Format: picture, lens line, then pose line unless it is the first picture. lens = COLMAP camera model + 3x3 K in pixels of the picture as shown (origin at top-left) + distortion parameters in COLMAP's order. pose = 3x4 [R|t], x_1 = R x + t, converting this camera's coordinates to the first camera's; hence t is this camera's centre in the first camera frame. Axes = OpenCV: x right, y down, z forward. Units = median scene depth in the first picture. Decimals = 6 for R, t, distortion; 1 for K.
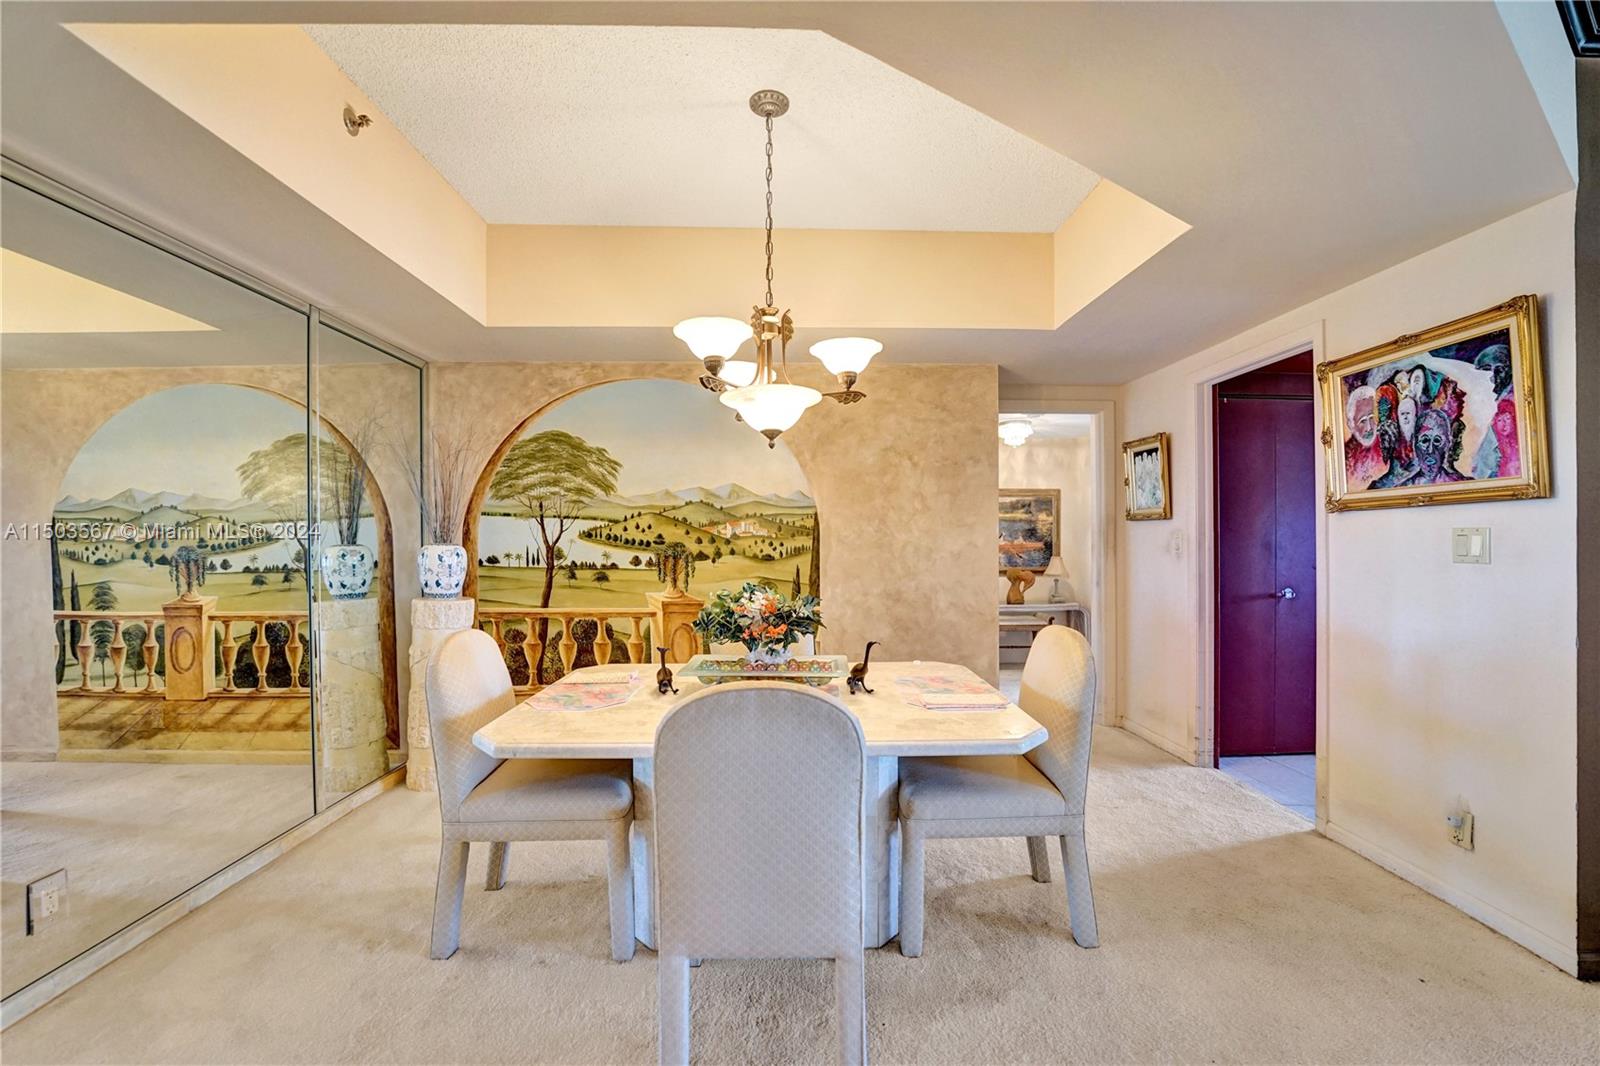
lens RADIAL K [[651.9, 0, 799.1], [0, 651.9, 531.8], [0, 0, 1]] dist [-0.025153, 0.002836]
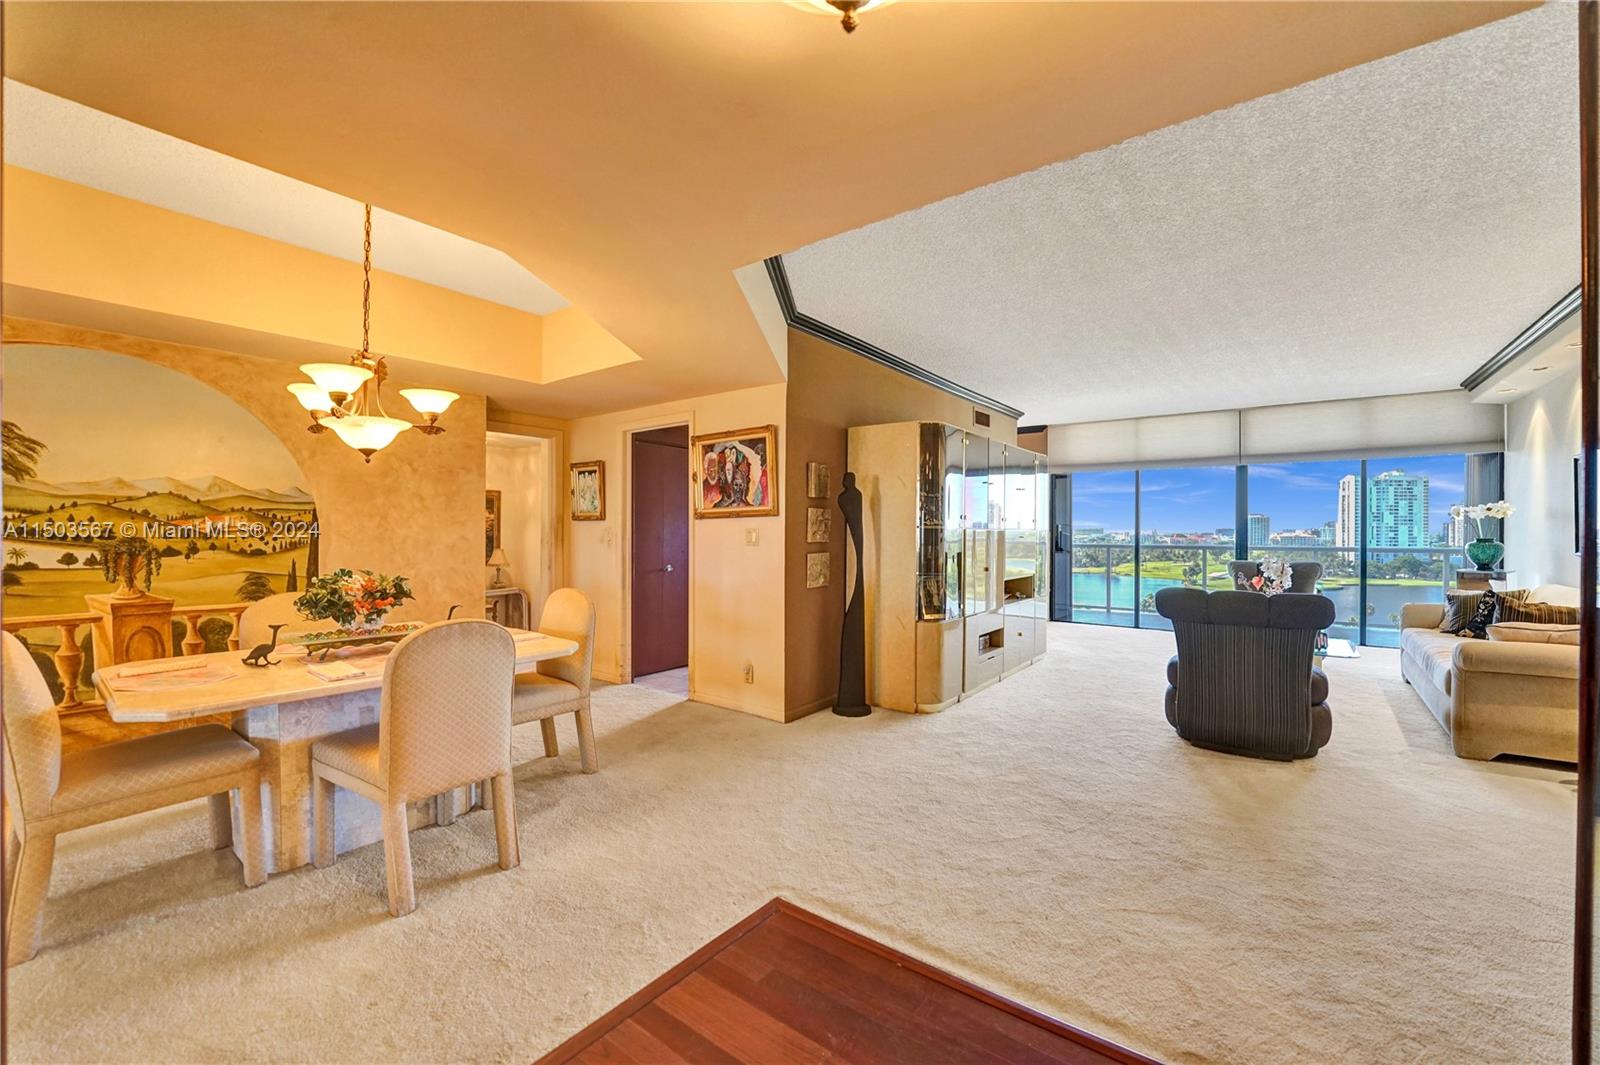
lens RADIAL K [[653.4, 0, 795.0], [0, 653.4, 531.1], [0, 0, 1]] dist [-0.017691, 0.000401]
pose [[0.637393, 0.003450, 0.770531, -0.290346], [-0.008837, 0.999957, 0.002833, -0.003105], [-0.770488, -0.008615, 0.637396, -0.273079]]
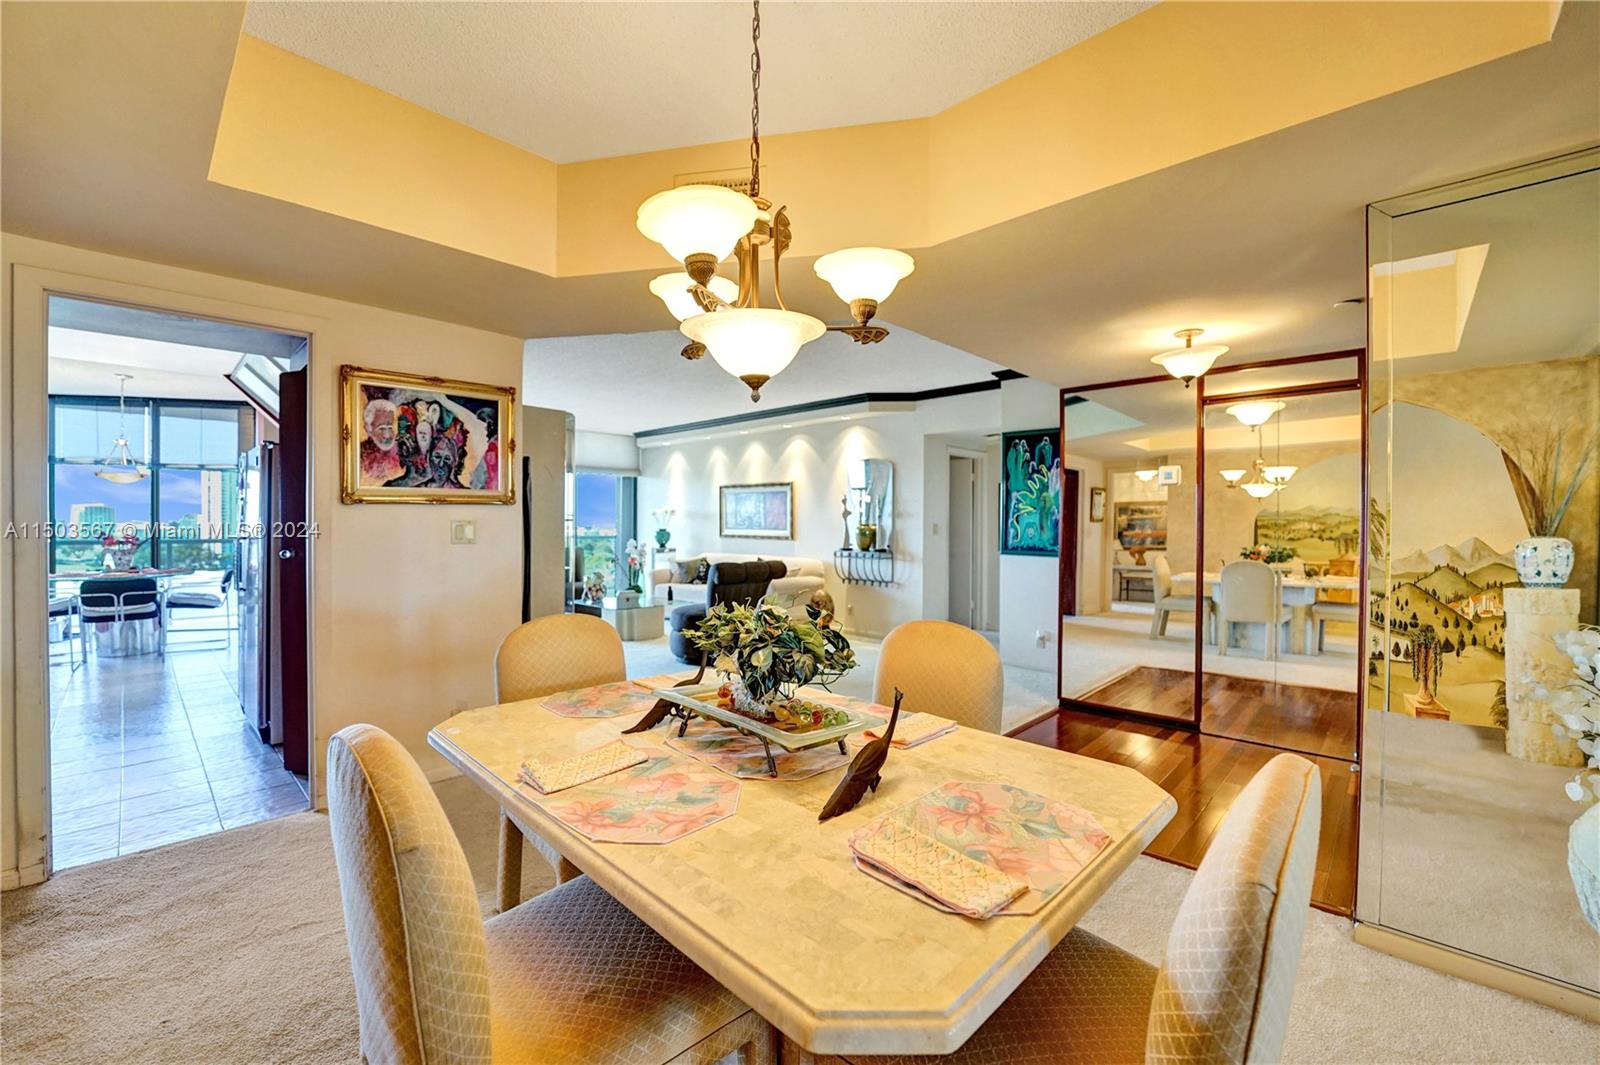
lens RADIAL K [[653.4, 0, 788.4], [0, 653.4, 533.0], [0, 0, 1]] dist [-0.017691, 0.000401]
pose [[-0.689022, -0.008409, 0.724691, -0.344806], [-0.007597, 0.999962, 0.004381, 0.006358], [-0.724700, -0.002487, -0.689060, 0.860911]]
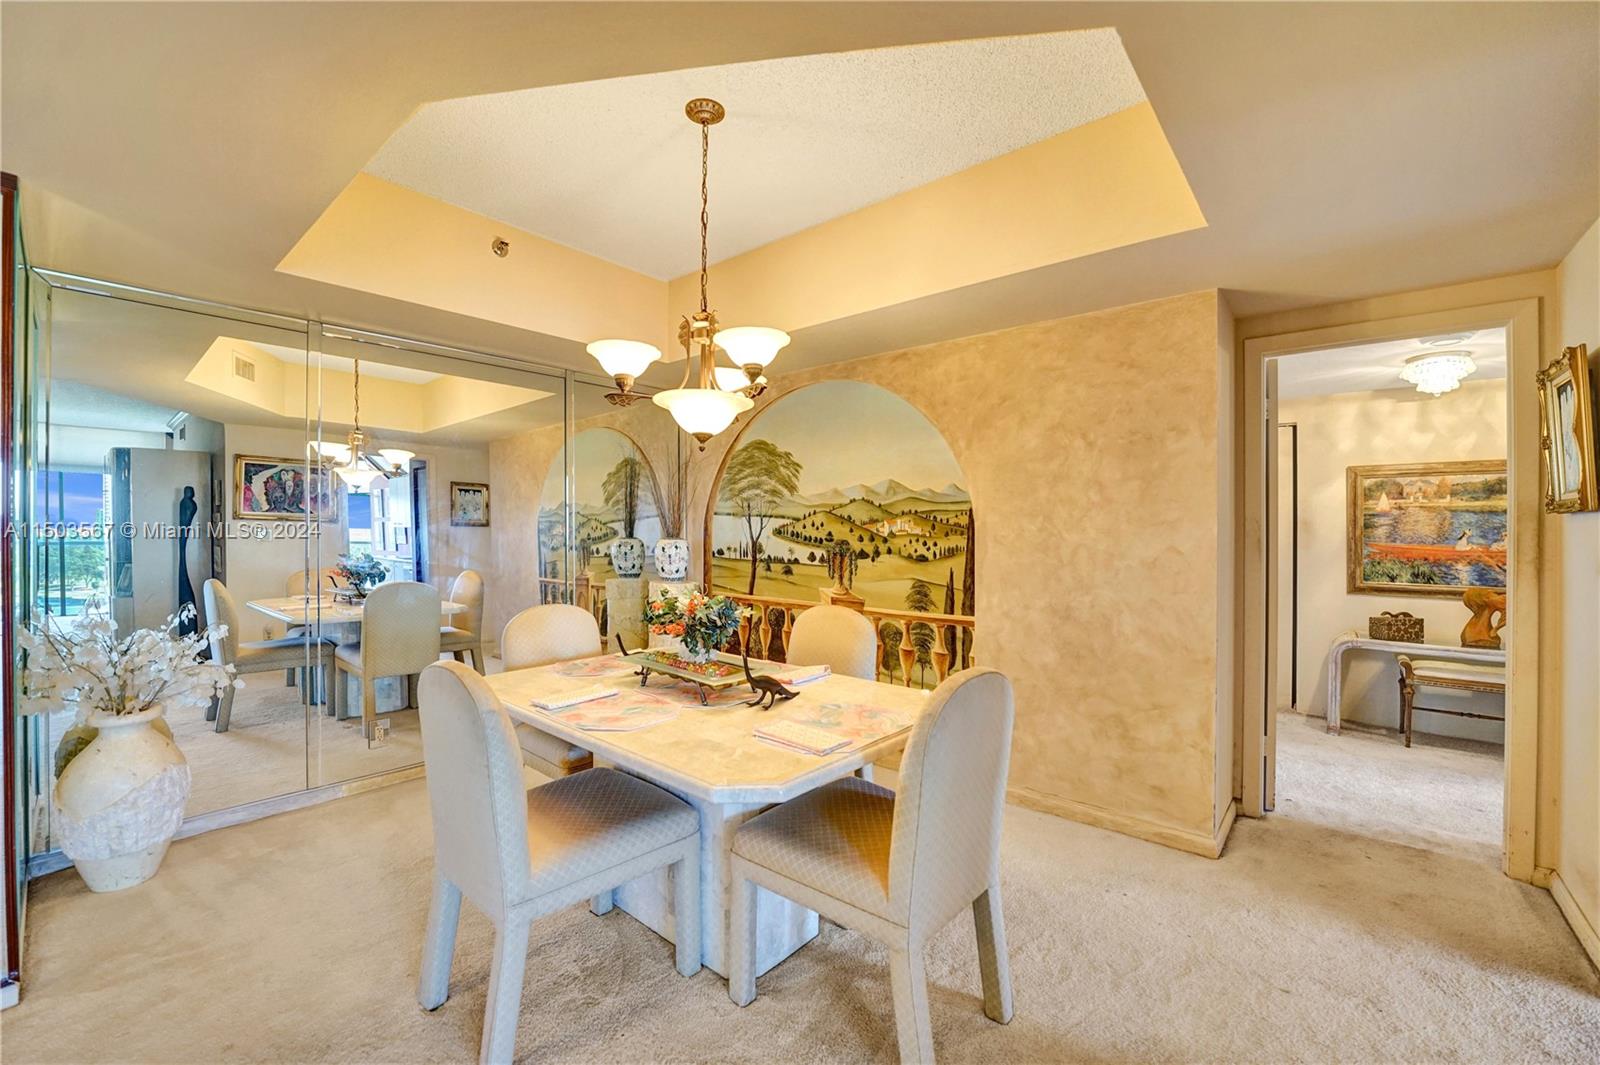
lens RADIAL K [[653.4, 0, 808.4], [0, 653.4, 528.0], [0, 0, 1]] dist [-0.017691, 0.000401]
pose [[0.743165, 0.004339, -0.669094, 0.455505], [-0.001142, 0.999986, 0.005217, -0.007886], [0.669107, -0.003113, 0.743159, 0.210012]]
